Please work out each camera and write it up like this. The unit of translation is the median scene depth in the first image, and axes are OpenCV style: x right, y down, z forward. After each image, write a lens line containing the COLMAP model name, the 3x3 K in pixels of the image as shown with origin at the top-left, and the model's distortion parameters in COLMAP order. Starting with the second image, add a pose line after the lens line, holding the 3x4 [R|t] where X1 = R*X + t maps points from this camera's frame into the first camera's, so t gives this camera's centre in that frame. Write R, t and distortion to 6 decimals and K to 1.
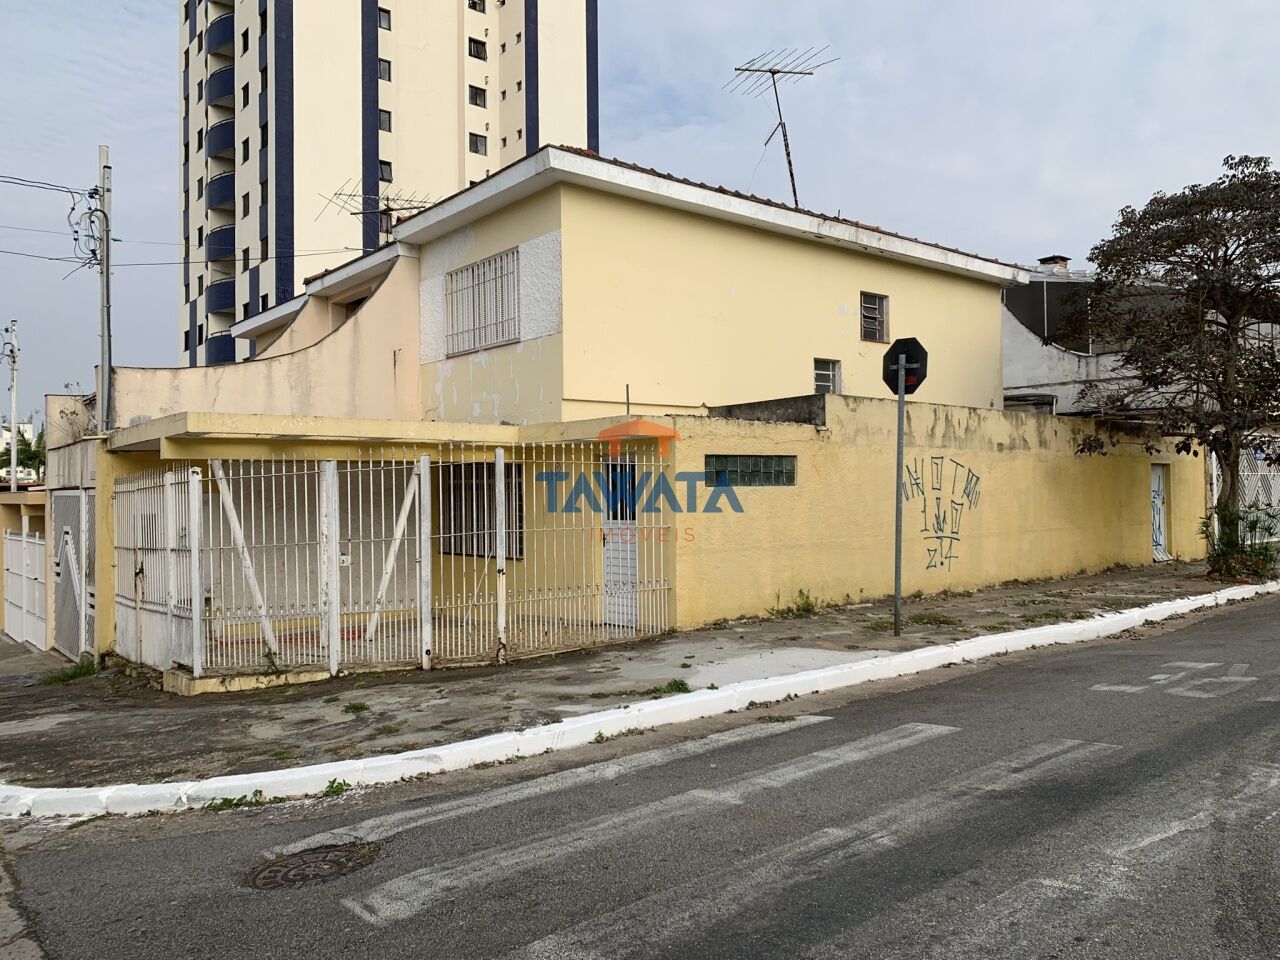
lens RADIAL K [[970.6, 0, 641.8], [0, 970.6, 483.0], [0, 0, 1]] dist [0.033292, -0.033860]
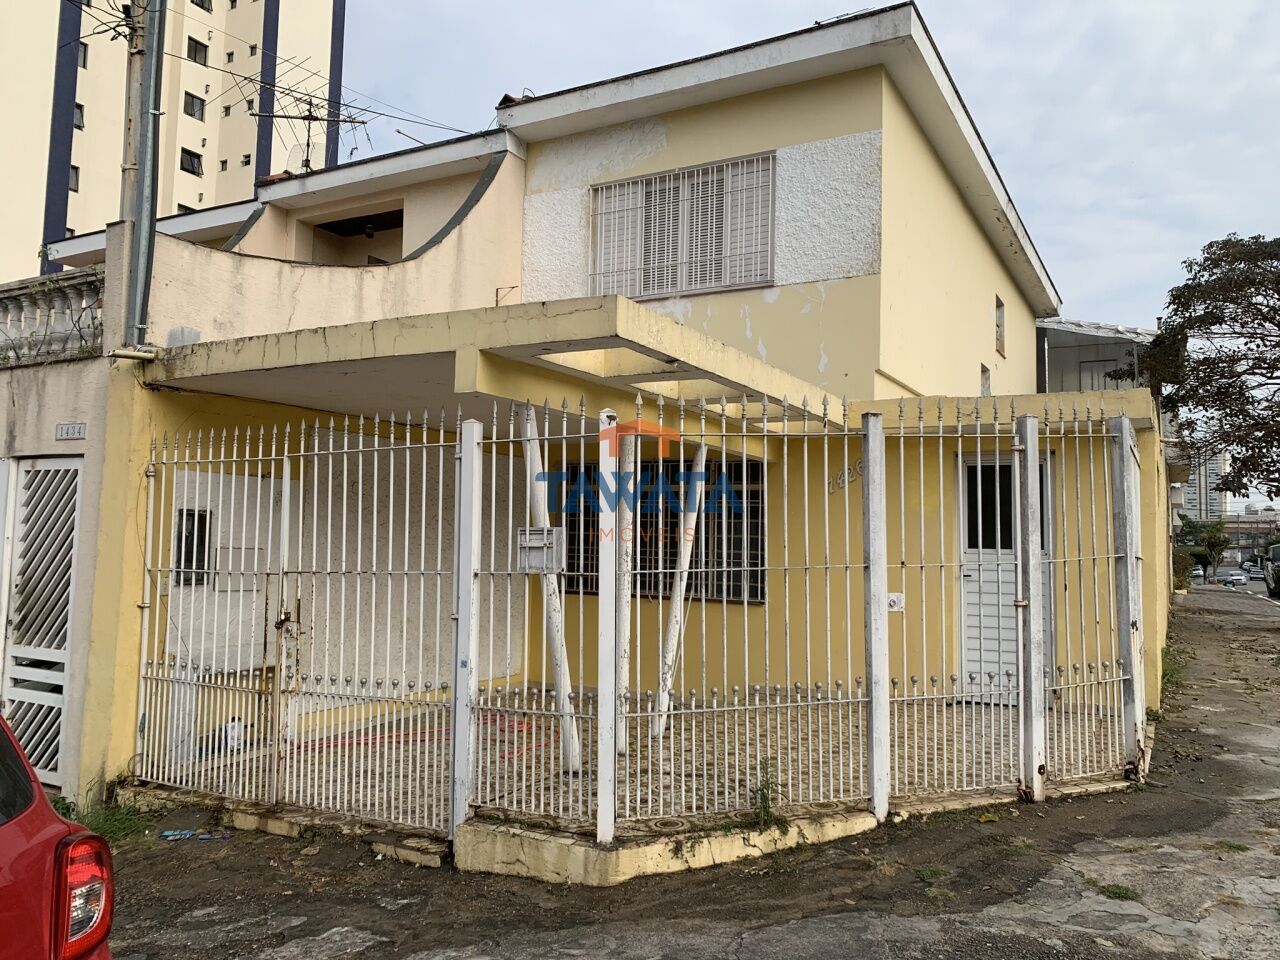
lens RADIAL K [[970.6, 0, 638.8], [0, 970.6, 475.3], [0, 0, 1]] dist [0.033292, -0.033860]
pose [[0.928529, 0.056755, 0.366896, -0.470422], [-0.036407, 0.997403, -0.062150, 0.036373], [-0.369471, 0.044351, 0.928183, 0.406967]]
